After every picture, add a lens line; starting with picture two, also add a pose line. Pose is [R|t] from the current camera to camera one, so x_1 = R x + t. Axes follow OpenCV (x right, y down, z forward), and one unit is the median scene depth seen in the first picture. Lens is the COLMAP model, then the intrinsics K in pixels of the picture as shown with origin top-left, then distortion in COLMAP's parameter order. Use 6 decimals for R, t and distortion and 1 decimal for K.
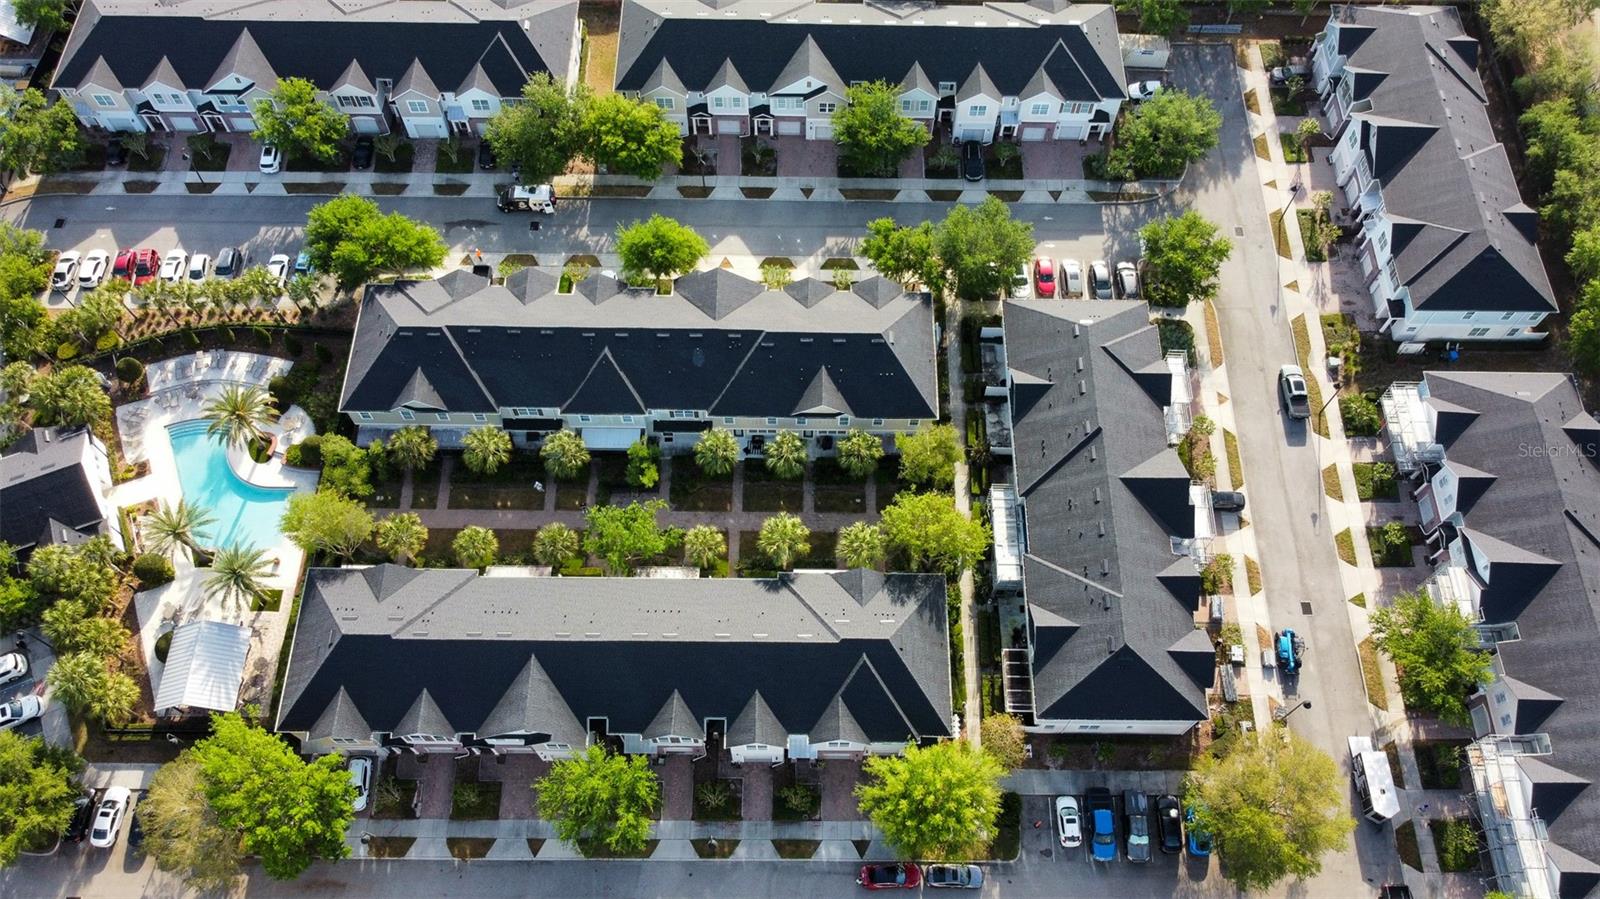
lens RADIAL K [[1223.9, 0, 815.0], [0, 1223.9, 462.2], [0, 0, 1]] dist [-0.004936, -0.003579]
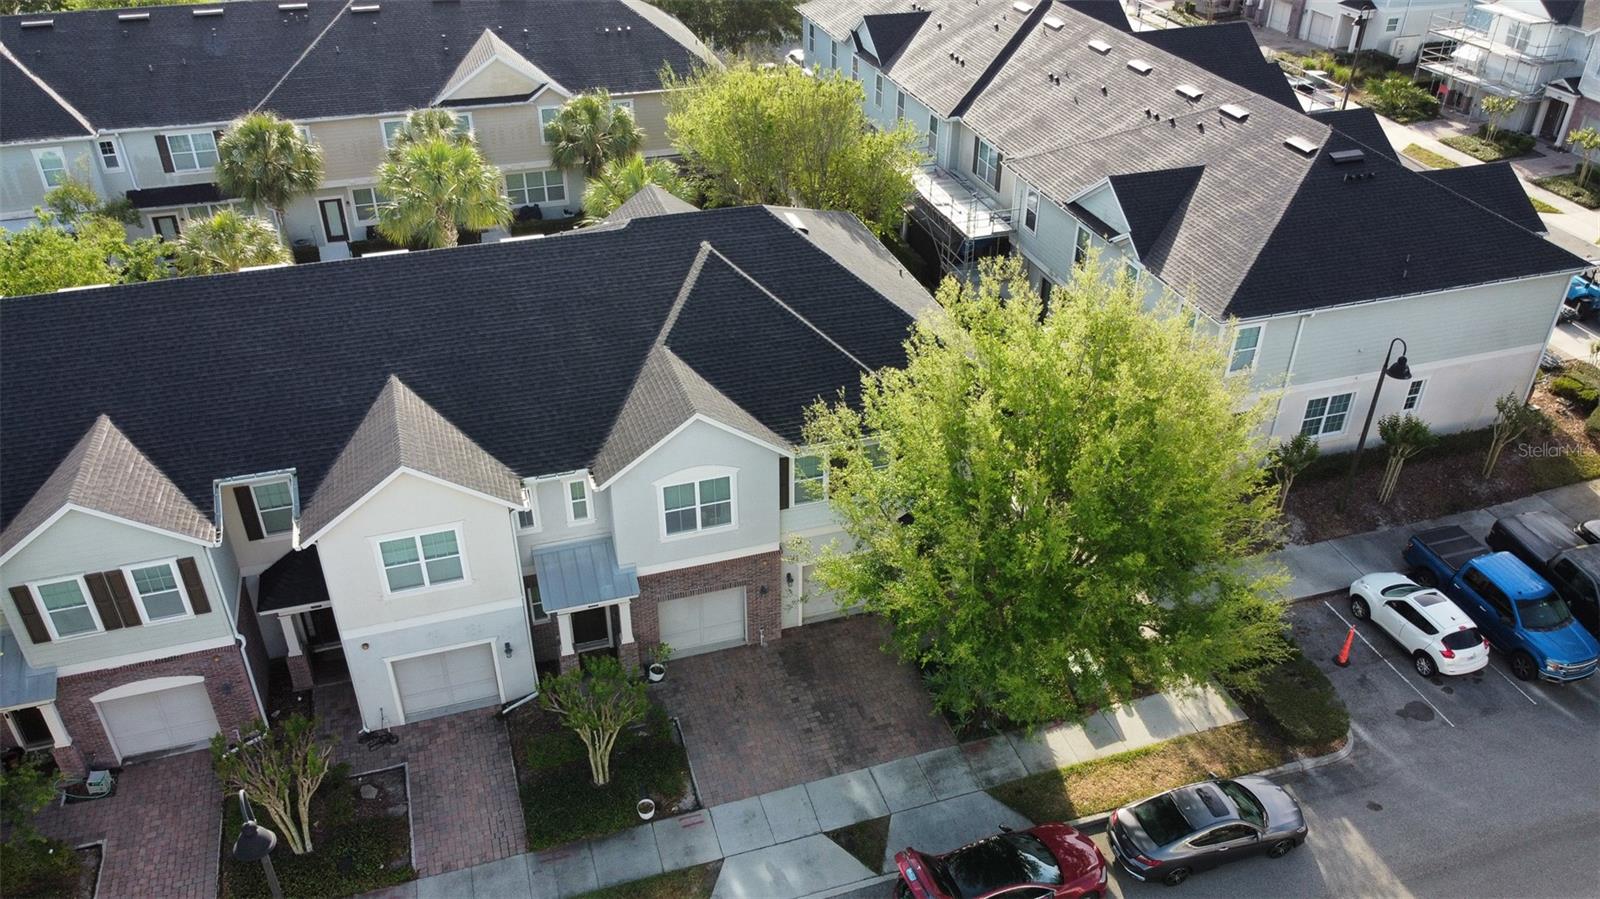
lens RADIAL K [[1223.9, 0, 812.4], [0, 1223.9, 451.0], [0, 0, 1]] dist [-0.004936, -0.003579]
pose [[0.949528, -0.177085, 0.258916, -0.027220], [0.282731, 0.840665, -0.461893, 0.331583], [-0.135867, 0.511784, 0.848303, 0.652587]]
